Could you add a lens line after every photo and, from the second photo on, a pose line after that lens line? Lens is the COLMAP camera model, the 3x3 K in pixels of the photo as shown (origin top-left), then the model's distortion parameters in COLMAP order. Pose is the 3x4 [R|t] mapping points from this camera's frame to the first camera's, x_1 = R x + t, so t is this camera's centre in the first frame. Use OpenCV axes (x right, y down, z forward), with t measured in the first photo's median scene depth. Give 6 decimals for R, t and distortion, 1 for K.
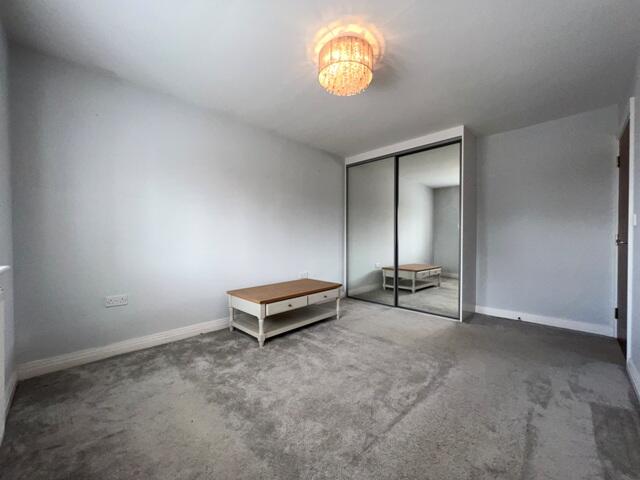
lens RADIAL K [[256.1, 0, 320.2], [0, 256.1, 242.6], [0, 0, 1]] dist [-0.000270, 0.000103]
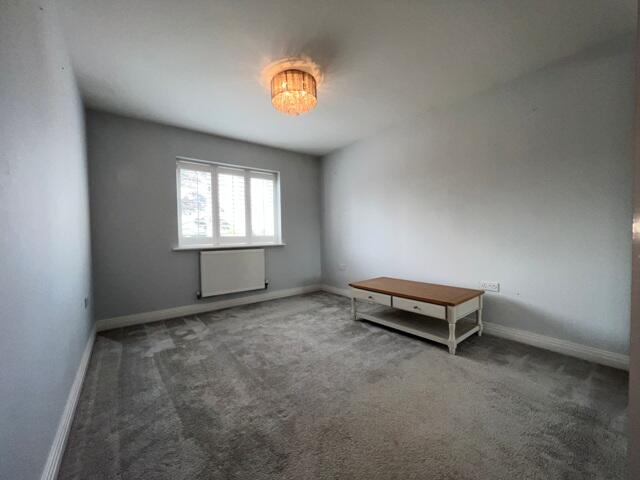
lens RADIAL K [[256.1, 0, 320.2], [0, 256.1, 242.6], [0, 0, 1]] dist [-0.000270, 0.000103]
pose [[-0.102506, 0.044153, -0.993752, 0.859504], [0.001279, 0.999019, 0.044255, -0.025790], [0.994732, 0.003265, -0.102462, 0.824350]]
